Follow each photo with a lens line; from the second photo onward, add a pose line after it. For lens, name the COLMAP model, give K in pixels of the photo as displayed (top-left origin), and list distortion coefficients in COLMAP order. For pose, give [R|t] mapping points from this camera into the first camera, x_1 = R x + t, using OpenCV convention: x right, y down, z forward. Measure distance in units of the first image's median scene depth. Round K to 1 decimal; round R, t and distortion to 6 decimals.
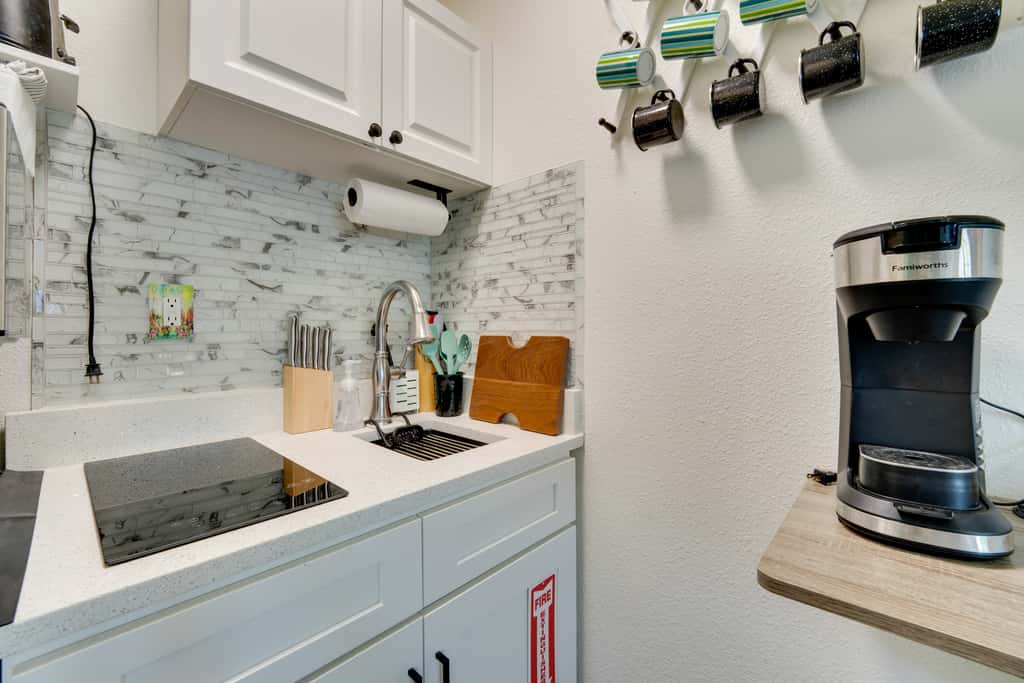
lens RADIAL K [[404.4, 0, 502.6], [0, 404.4, 335.6], [0, 0, 1]] dist [-0.007869, -0.001050]
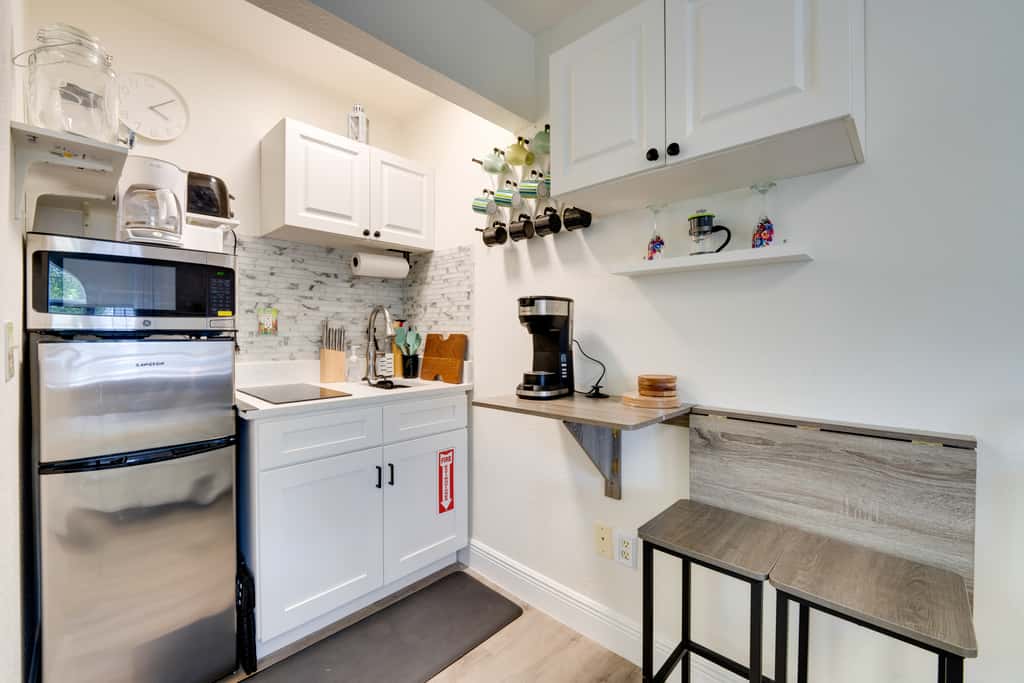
lens RADIAL K [[404.4, 0, 514.5], [0, 404.4, 339.4], [0, 0, 1]] dist [-0.007869, -0.001050]
pose [[0.999991, 0.002315, 0.003638, 0.384429], [-0.002336, 0.999982, 0.005593, 0.016745], [-0.003625, -0.005602, 0.999978, -0.942862]]
